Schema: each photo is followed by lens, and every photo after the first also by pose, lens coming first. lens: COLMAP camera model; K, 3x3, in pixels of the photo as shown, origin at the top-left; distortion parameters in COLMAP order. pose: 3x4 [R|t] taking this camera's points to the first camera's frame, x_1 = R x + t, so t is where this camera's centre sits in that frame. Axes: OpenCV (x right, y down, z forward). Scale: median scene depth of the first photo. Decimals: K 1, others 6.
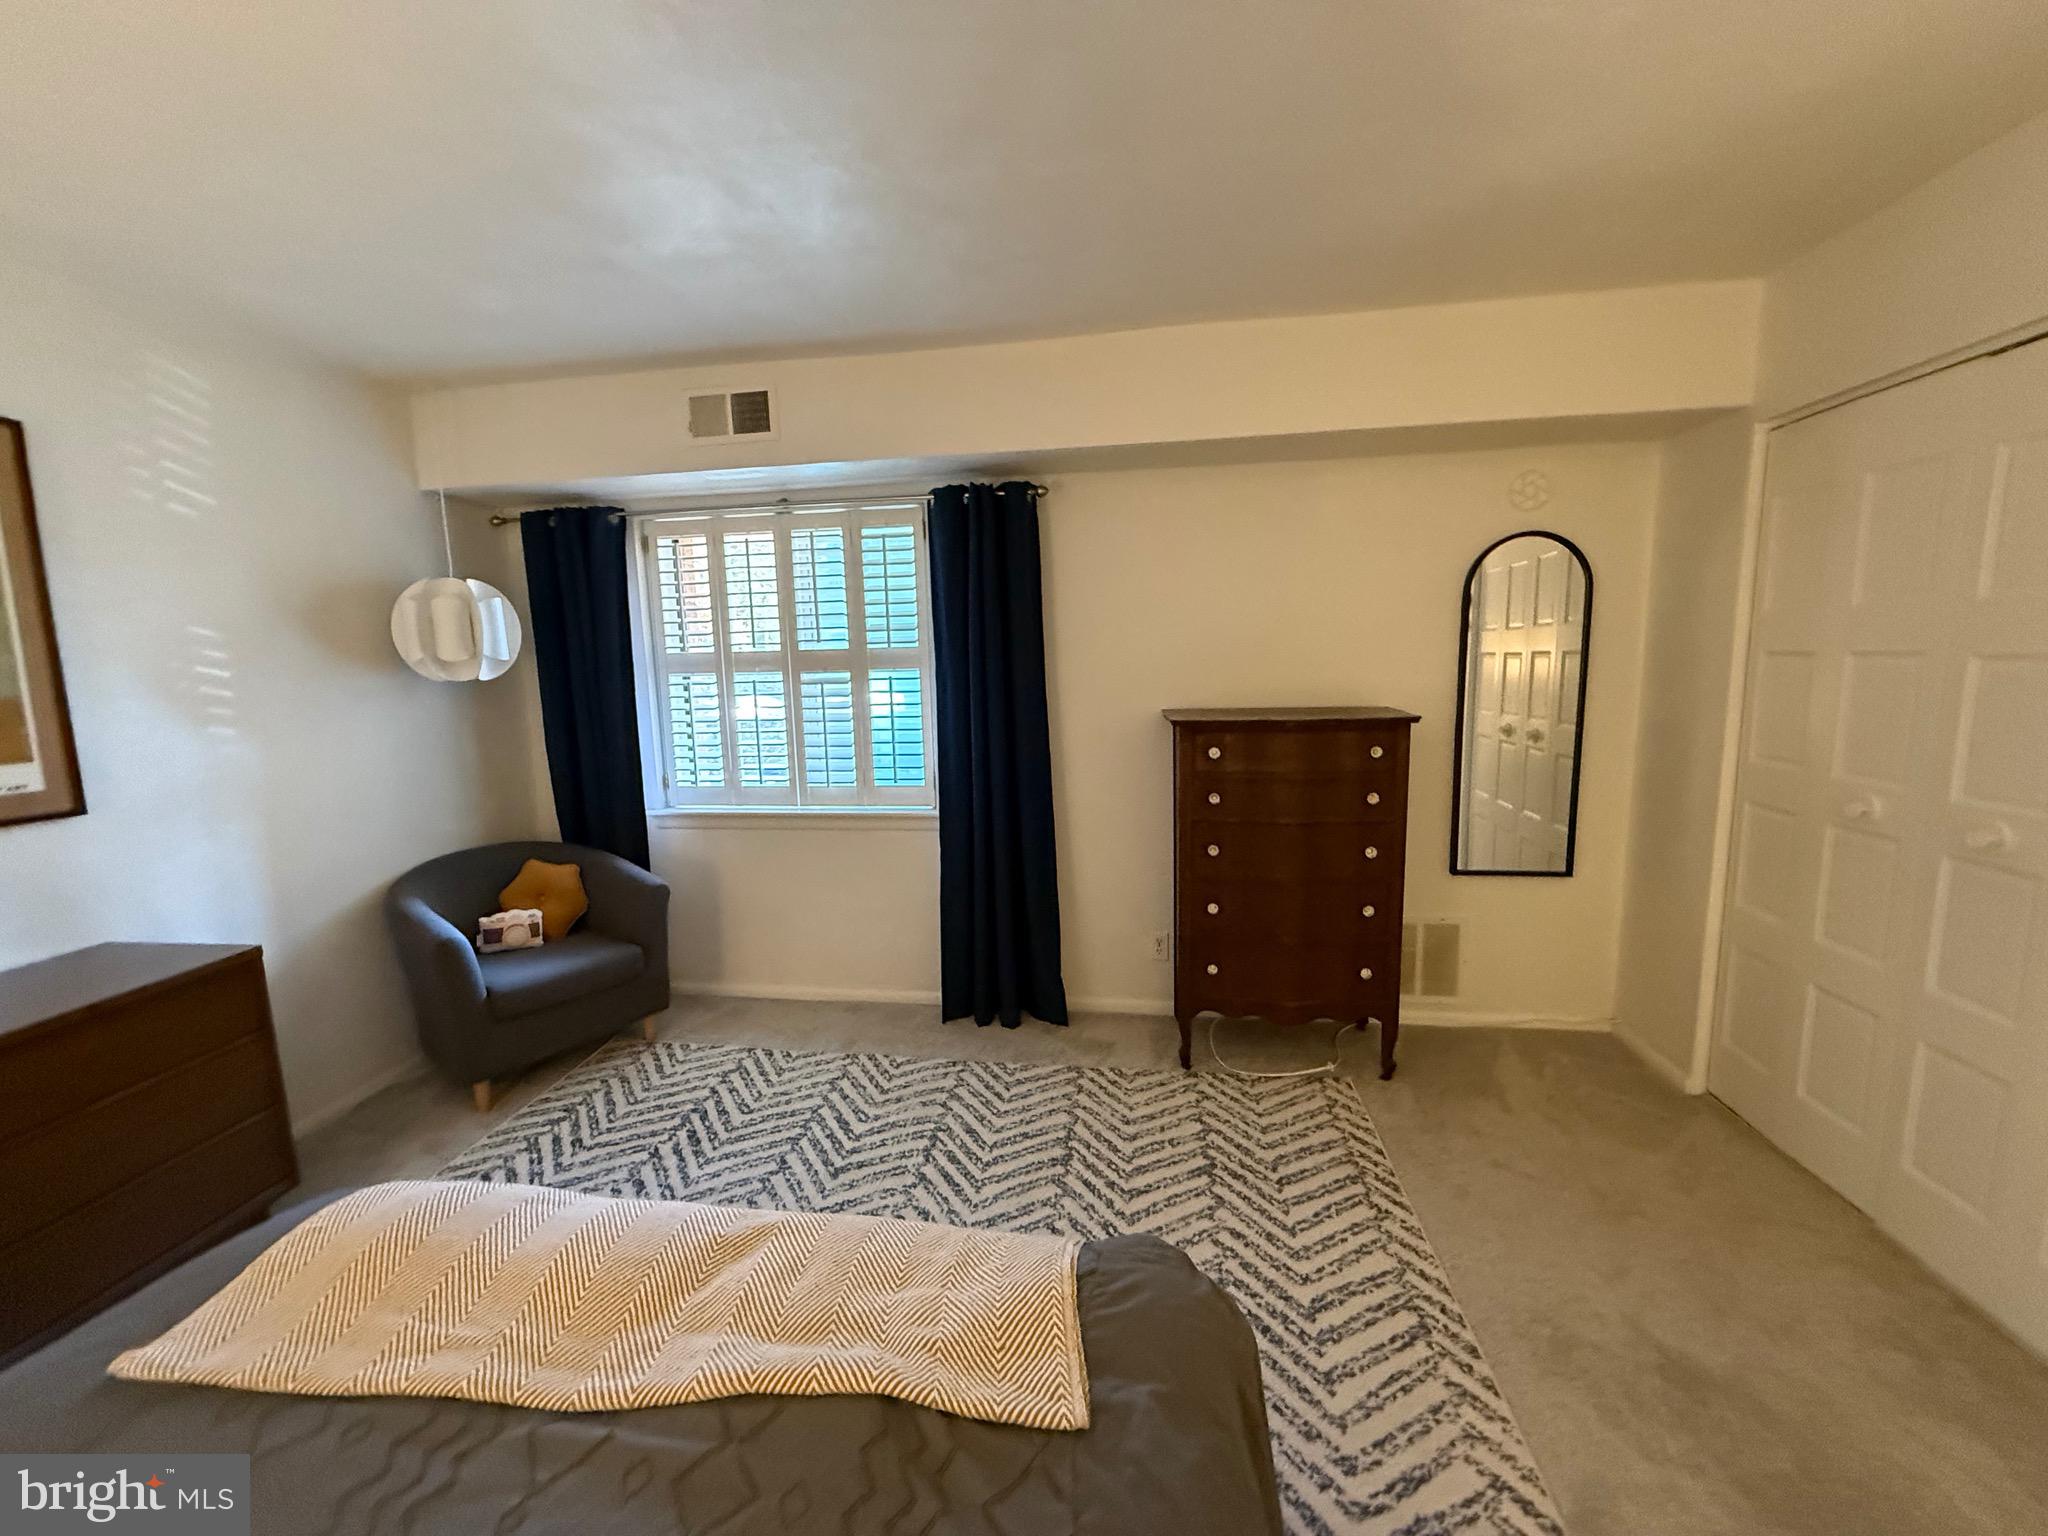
lens RADIAL K [[814.6, 0, 1019.8], [0, 814.6, 765.5], [0, 0, 1]] dist [0.000783, -0.000015]
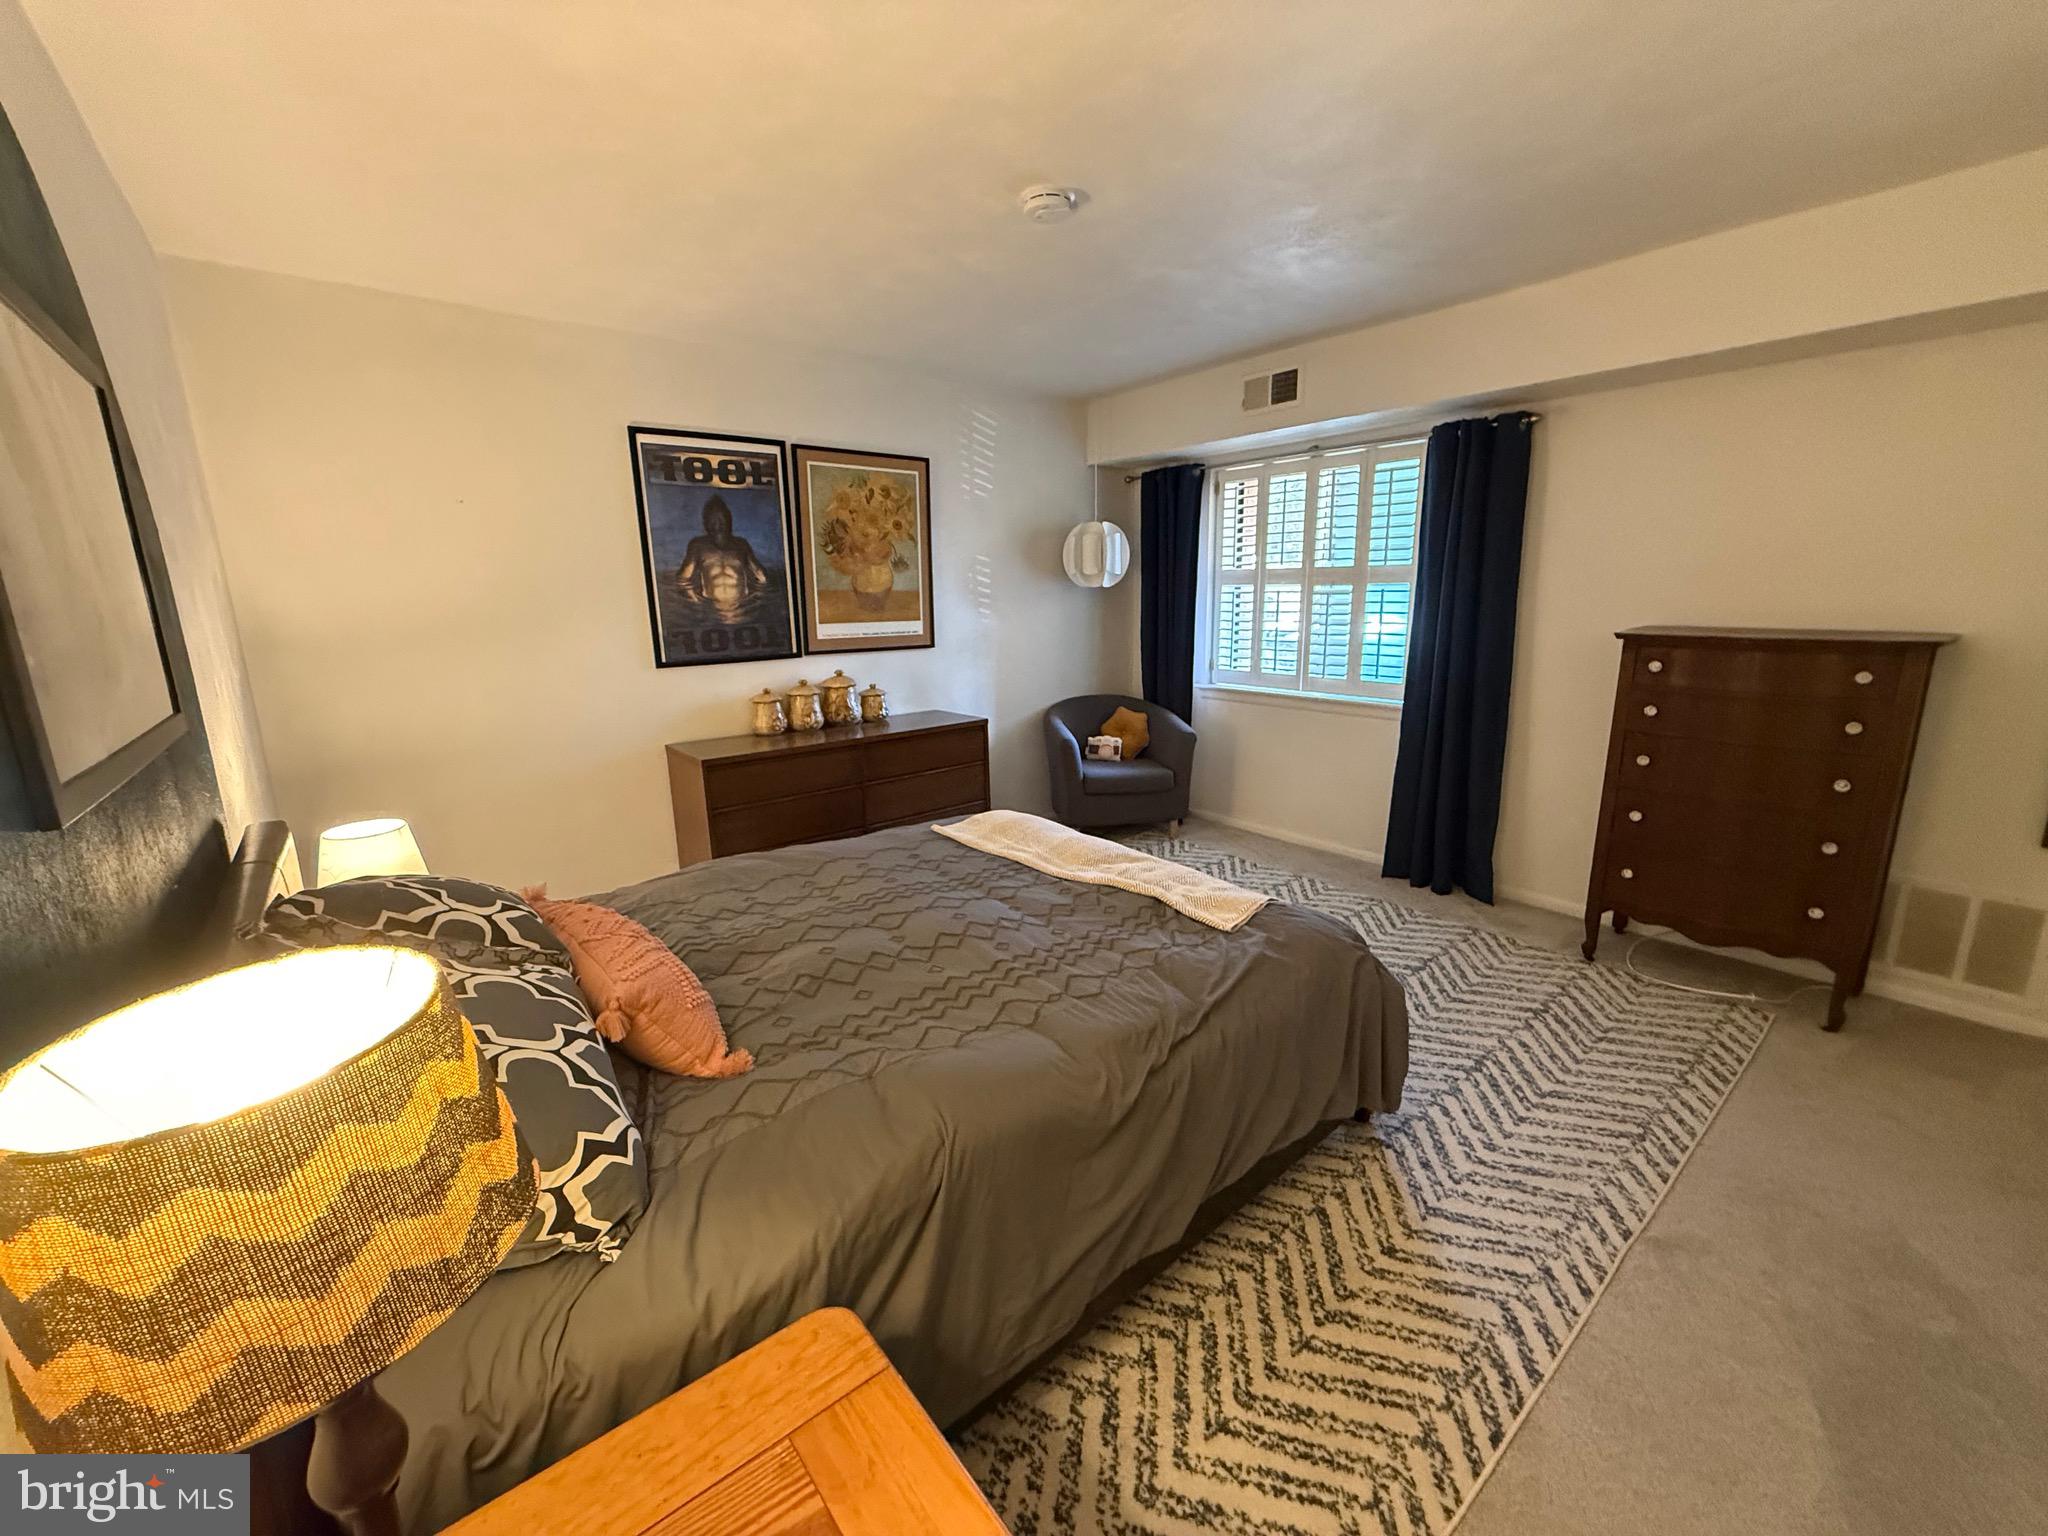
lens RADIAL K [[814.6, 0, 1019.5], [0, 814.6, 767.4], [0, 0, 1]] dist [0.000783, -0.000015]
pose [[0.736388, 0.159905, -0.657391, 0.330442], [-0.093076, 0.986373, 0.135666, 0.043915], [0.670127, -0.038715, 0.741236, -0.312323]]
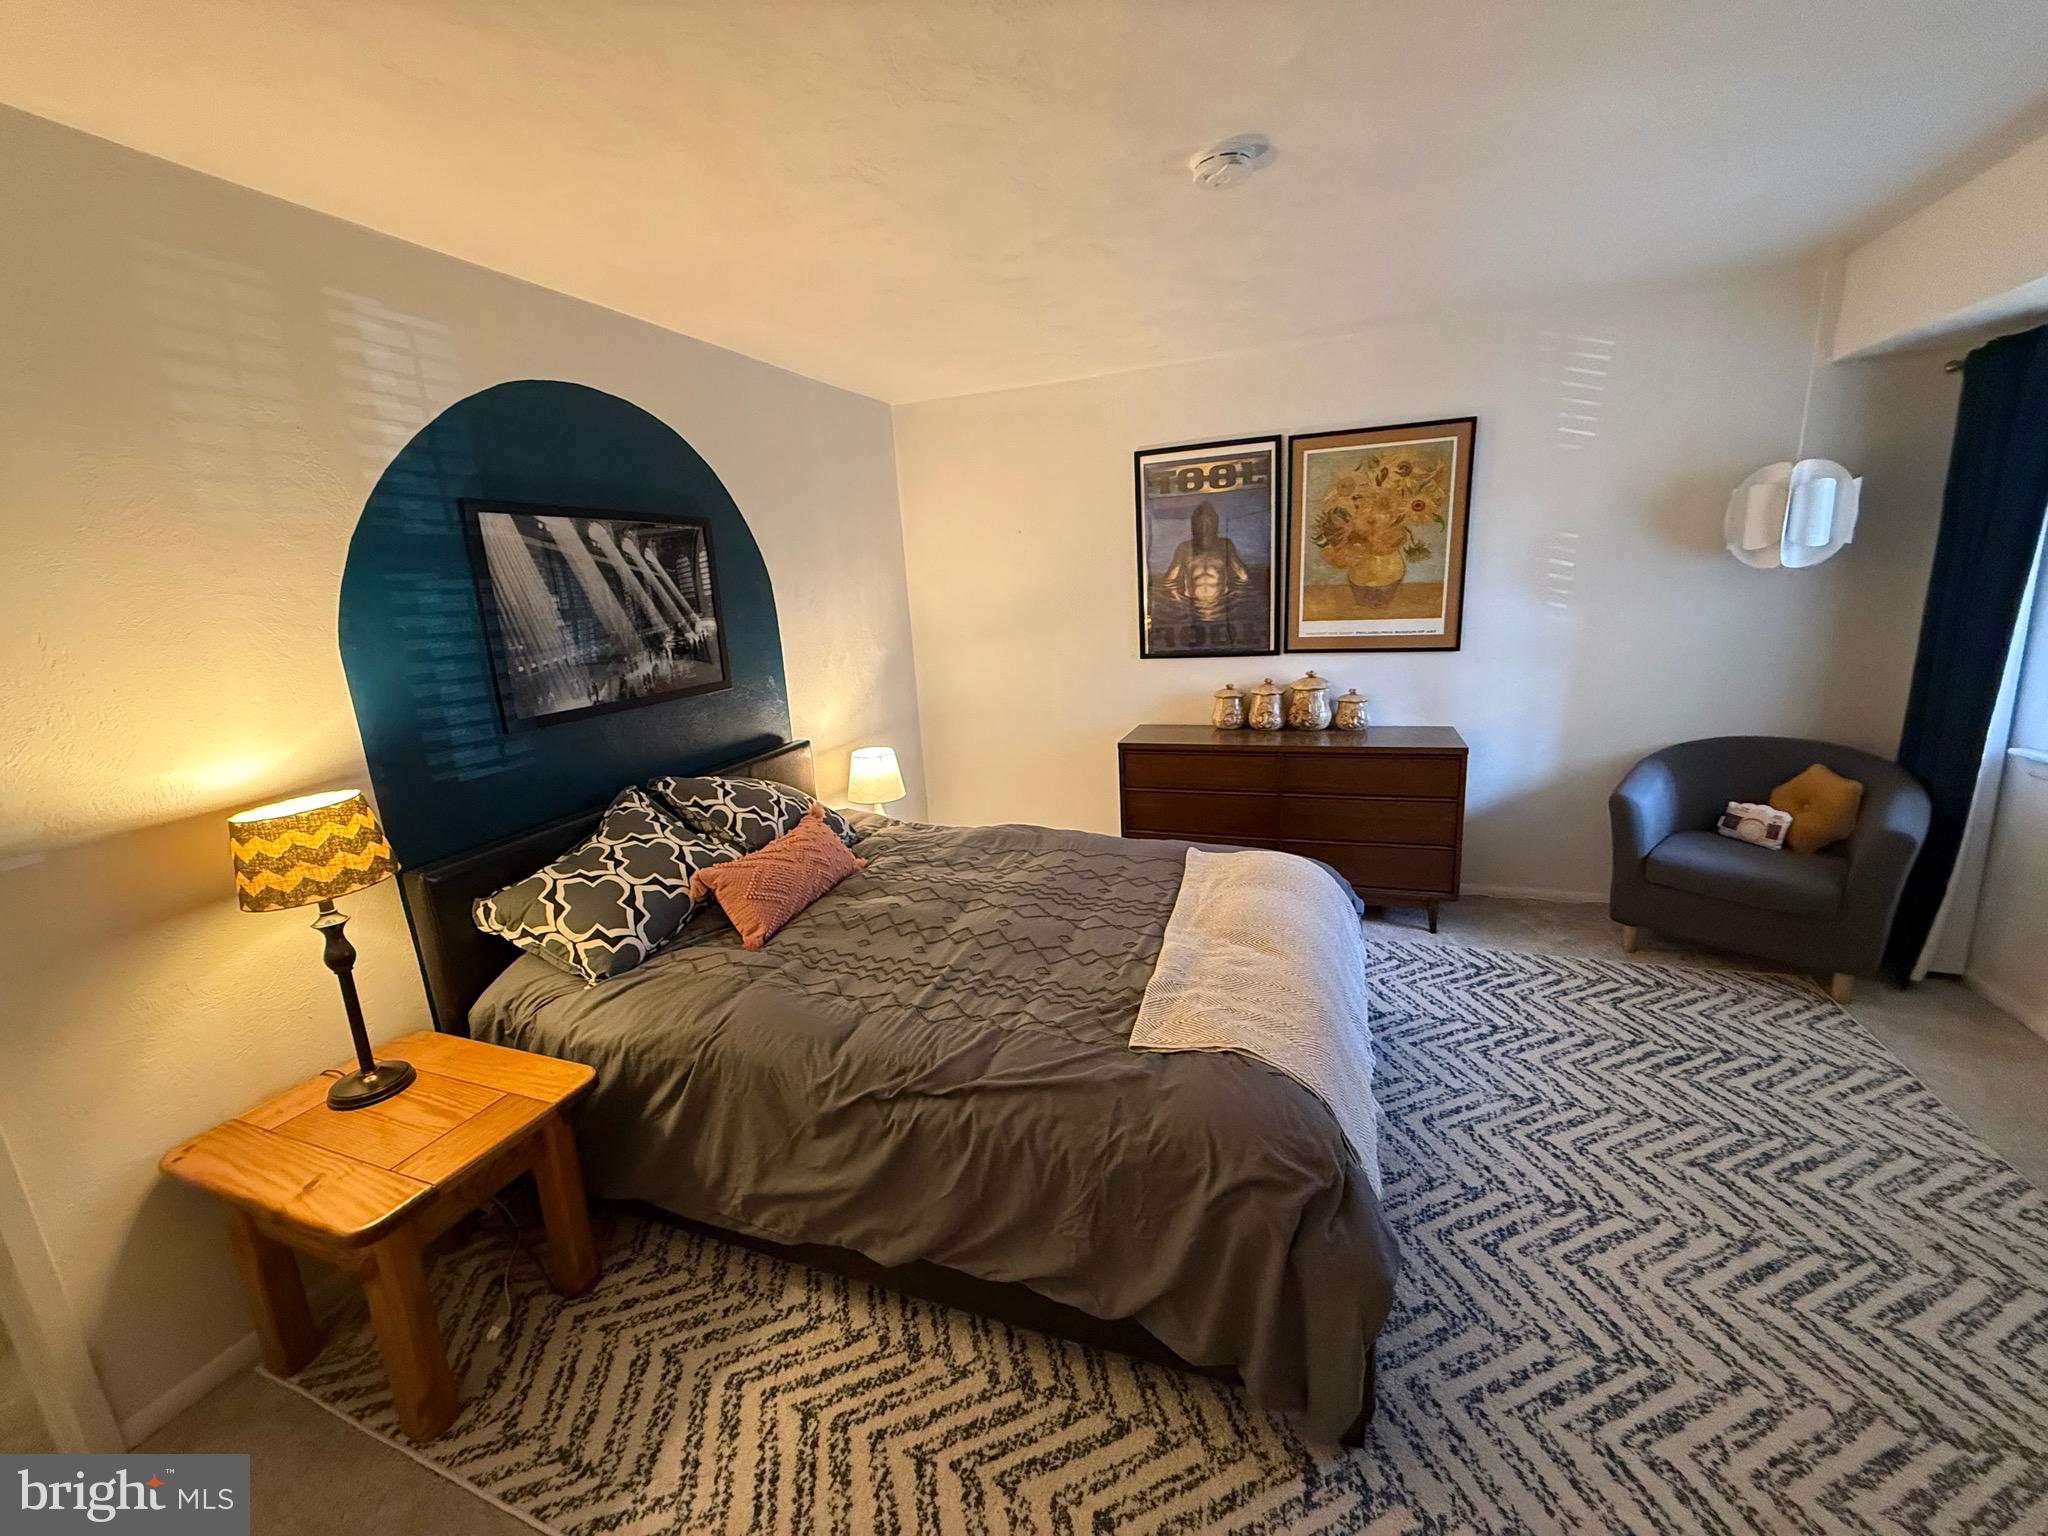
lens RADIAL K [[814.6, 0, 1019.8], [0, 814.6, 764.9], [0, 0, 1]] dist [0.000783, -0.000015]
pose [[-0.213172, 0.257336, -0.942516, 0.540688], [-0.068210, 0.958416, 0.277104, -0.090569], [0.974631, 0.123360, -0.186754, 0.329463]]
